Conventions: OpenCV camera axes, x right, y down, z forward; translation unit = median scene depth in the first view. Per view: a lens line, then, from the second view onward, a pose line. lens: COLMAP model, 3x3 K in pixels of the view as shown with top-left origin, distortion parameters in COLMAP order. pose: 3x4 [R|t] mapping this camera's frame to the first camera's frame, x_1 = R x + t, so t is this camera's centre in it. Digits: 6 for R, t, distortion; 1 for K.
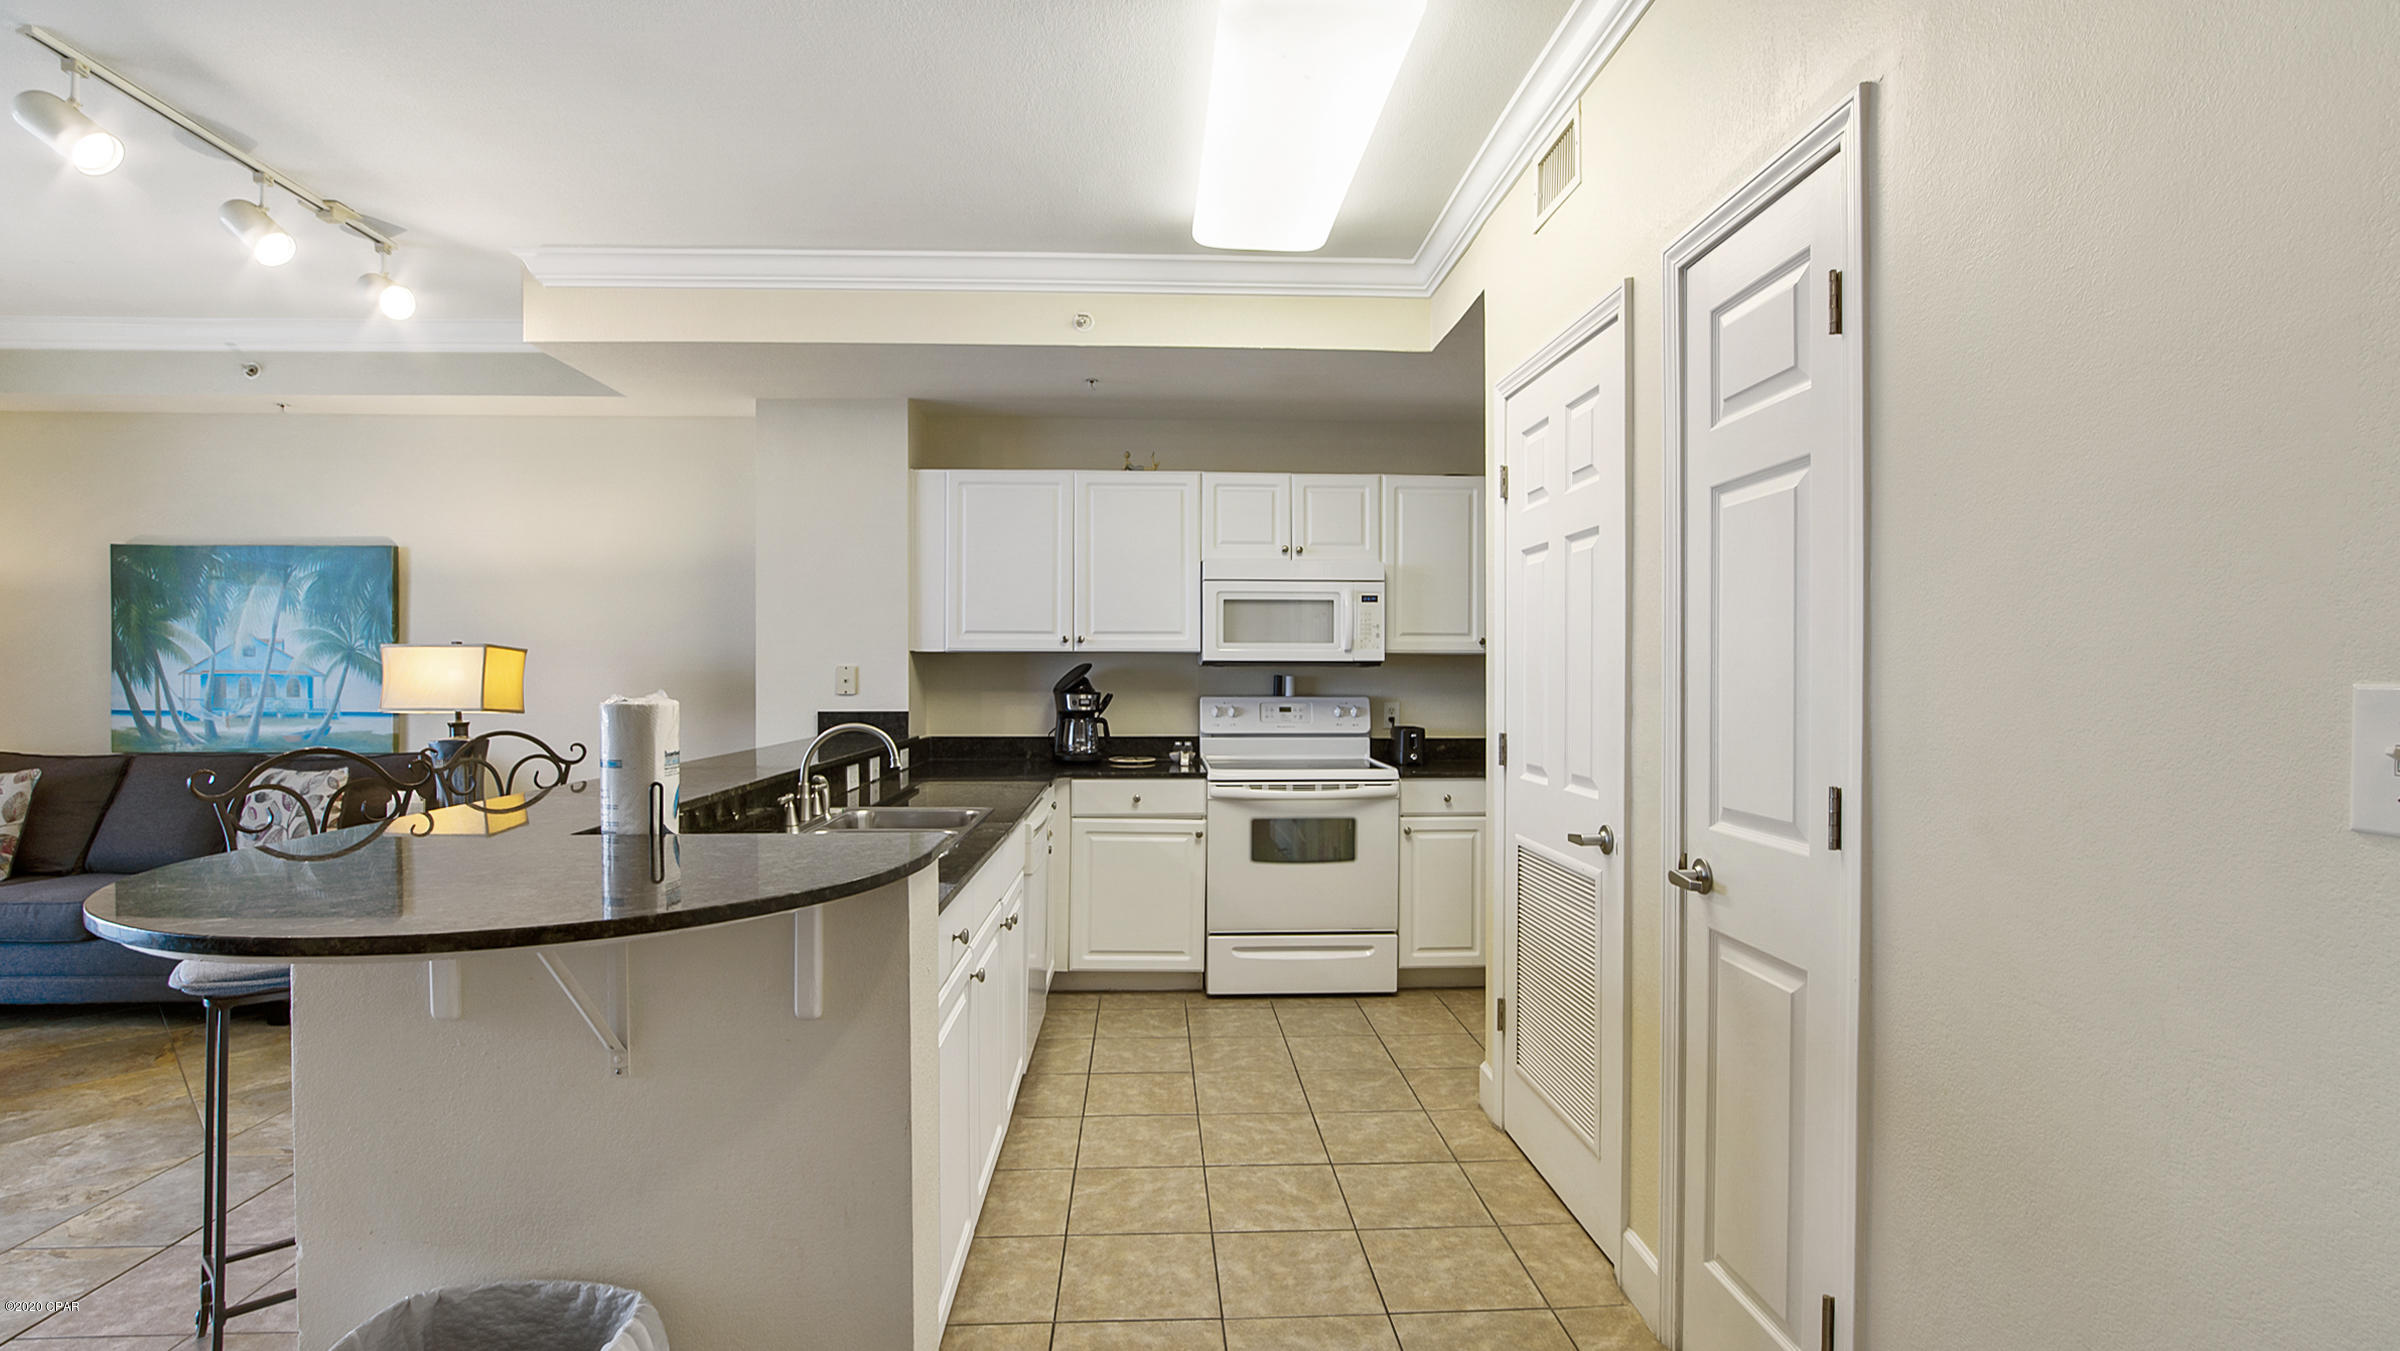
lens RADIAL K [[1066.8, 0, 1225.7], [0, 1066.8, 684.0], [0, 0, 1]] dist [-0.024005, 0.003530]
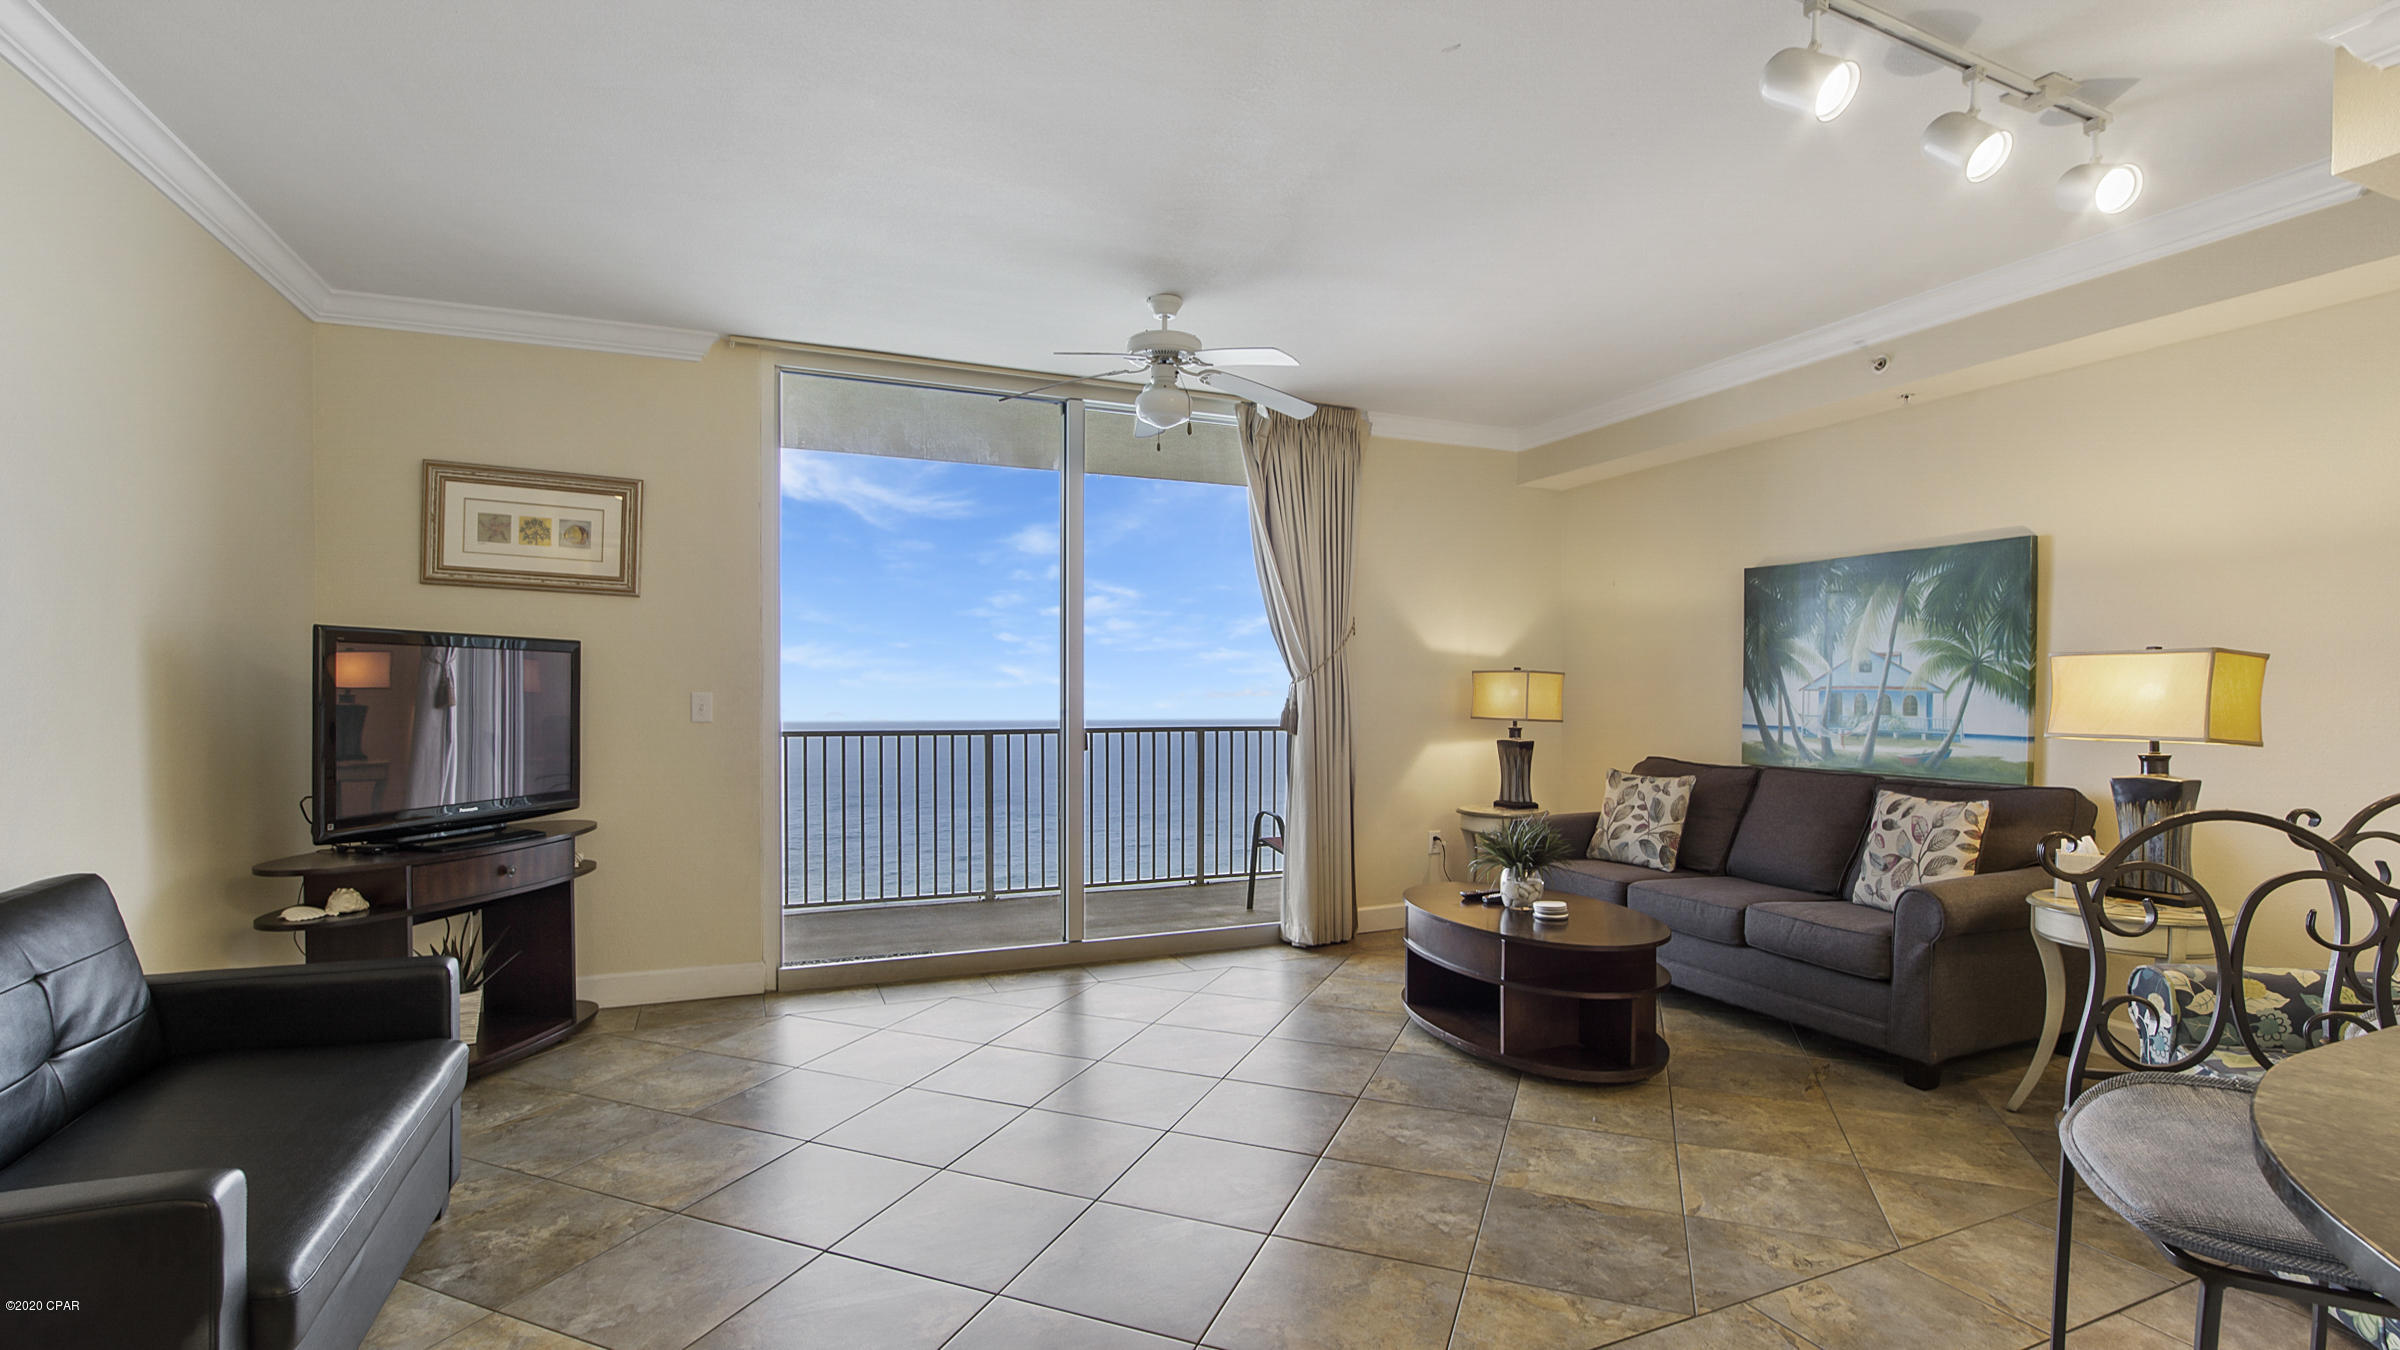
lens RADIAL K [[1066.8, 0, 1160.9], [0, 1066.8, 715.1], [0, 0, 1]] dist [-0.024005, 0.003530]
pose [[0.305430, 0.020220, -0.952000, -0.221075], [-0.005730, 0.999795, 0.019396, -0.002054], [0.952197, -0.000470, 0.305483, 0.102821]]
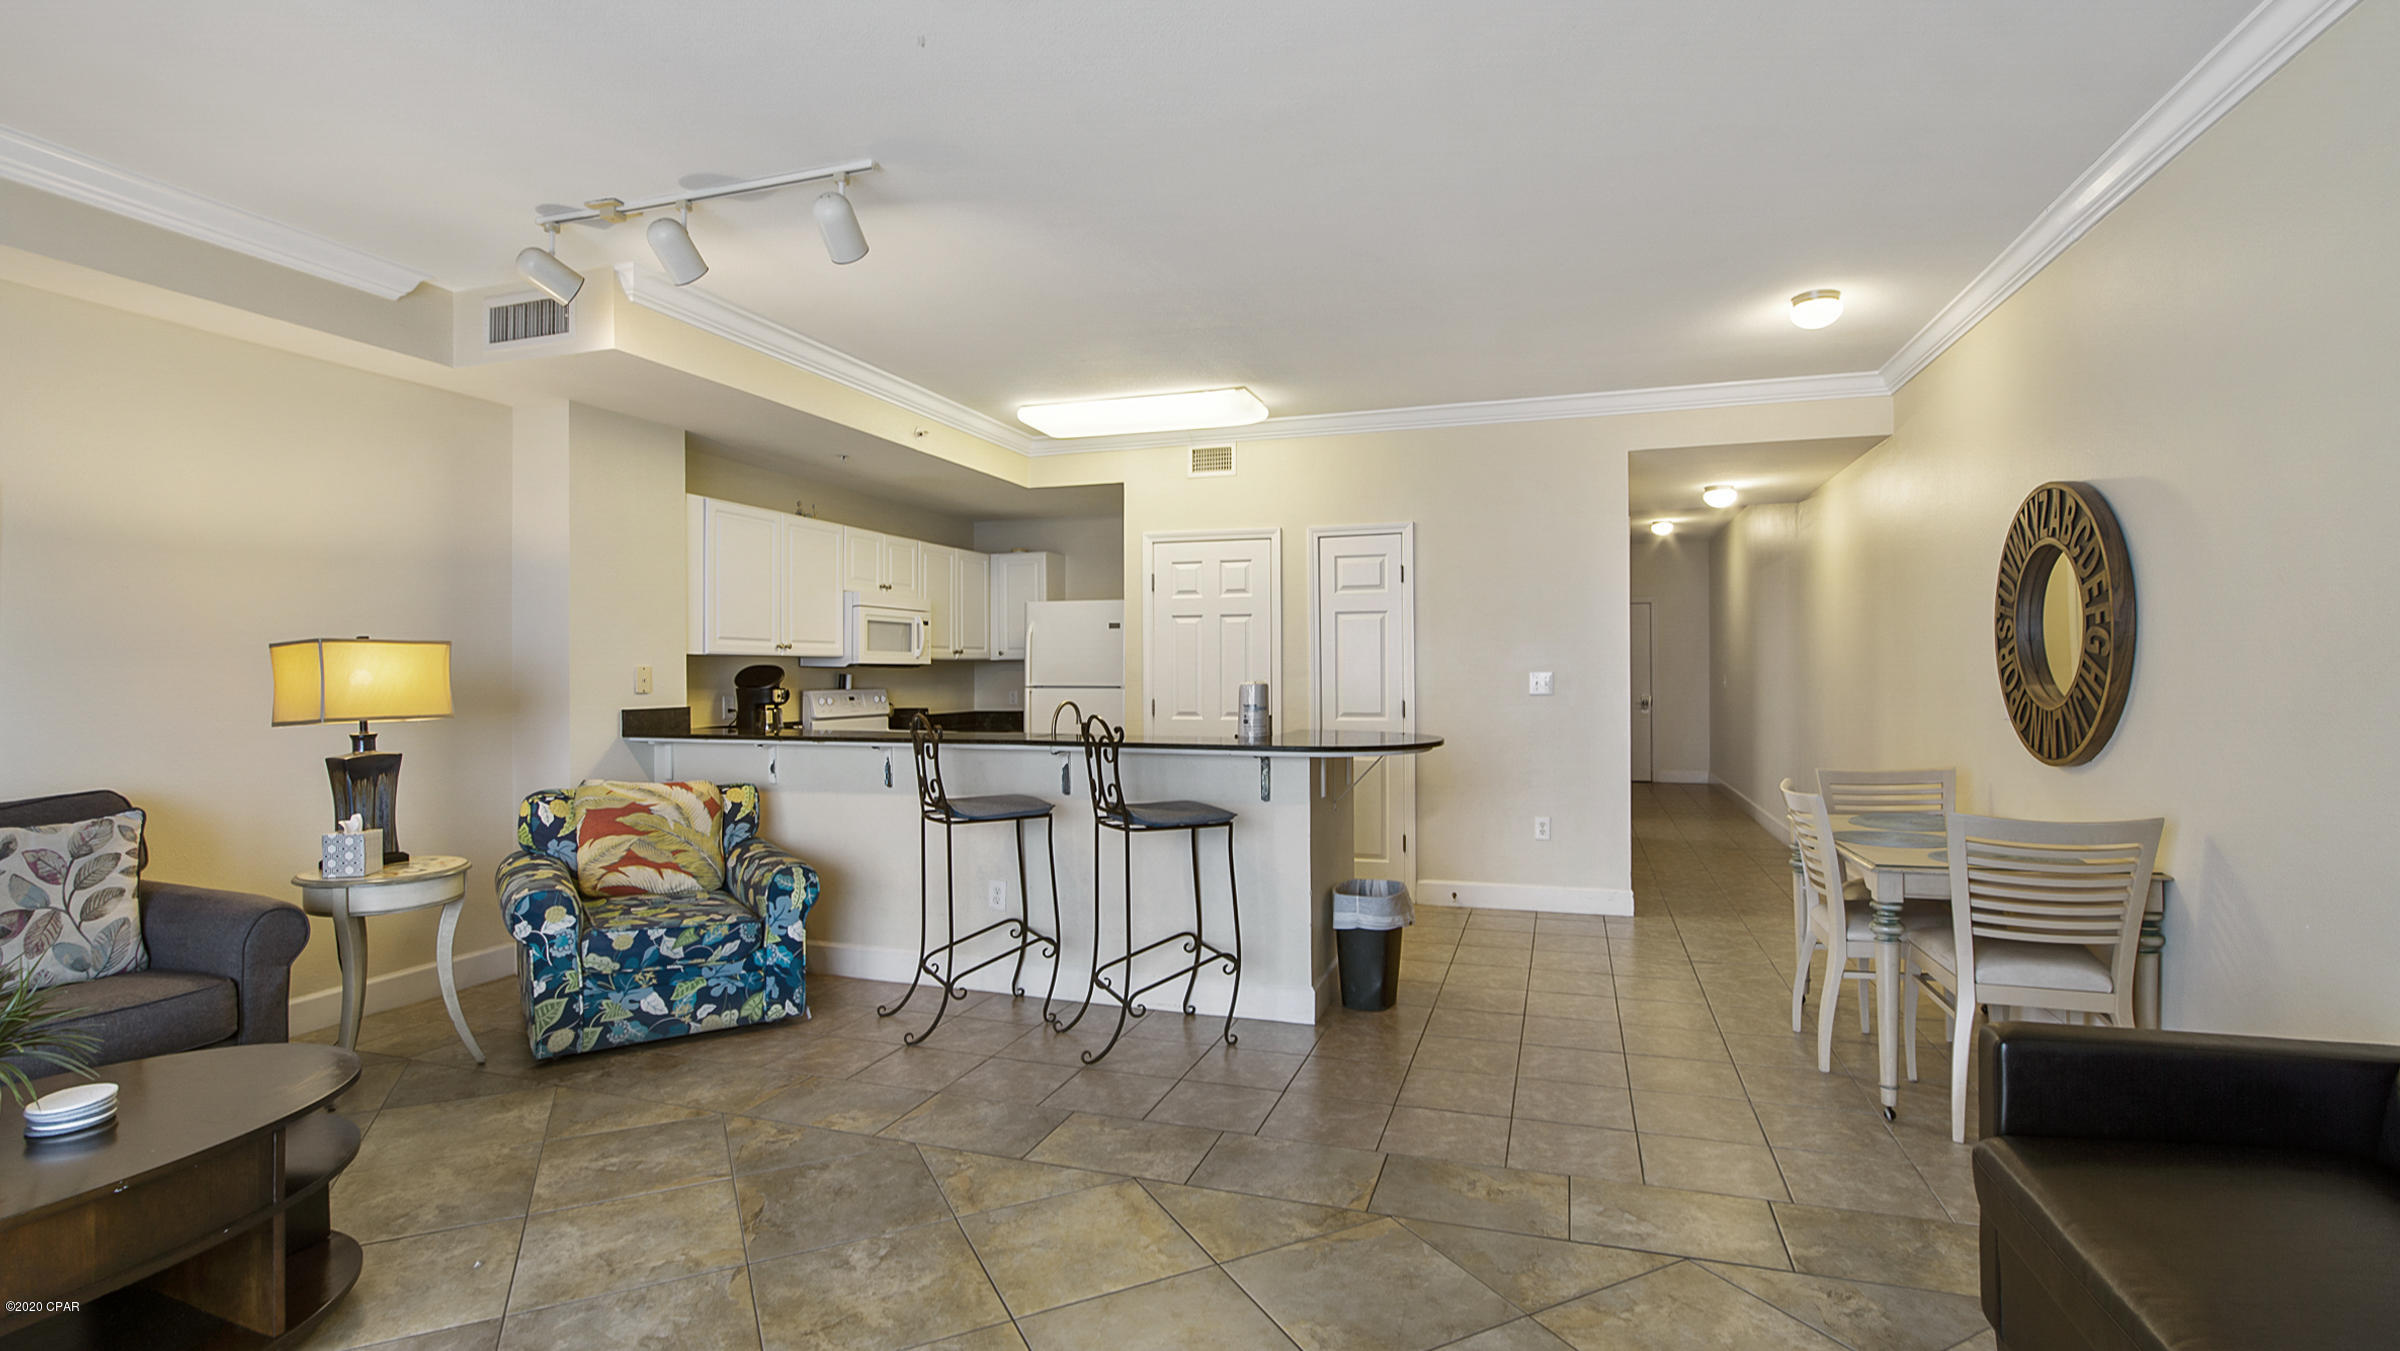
lens RADIAL K [[1066.8, 0, 1246.3], [0, 1066.8, 653.2], [0, 0, 1]] dist [-0.024005, 0.003530]
pose [[0.360123, 0.014352, 0.932795, -1.137317], [0.011343, 0.999740, -0.019761, -0.003118], [-0.932836, 0.017697, 0.359867, 0.056317]]
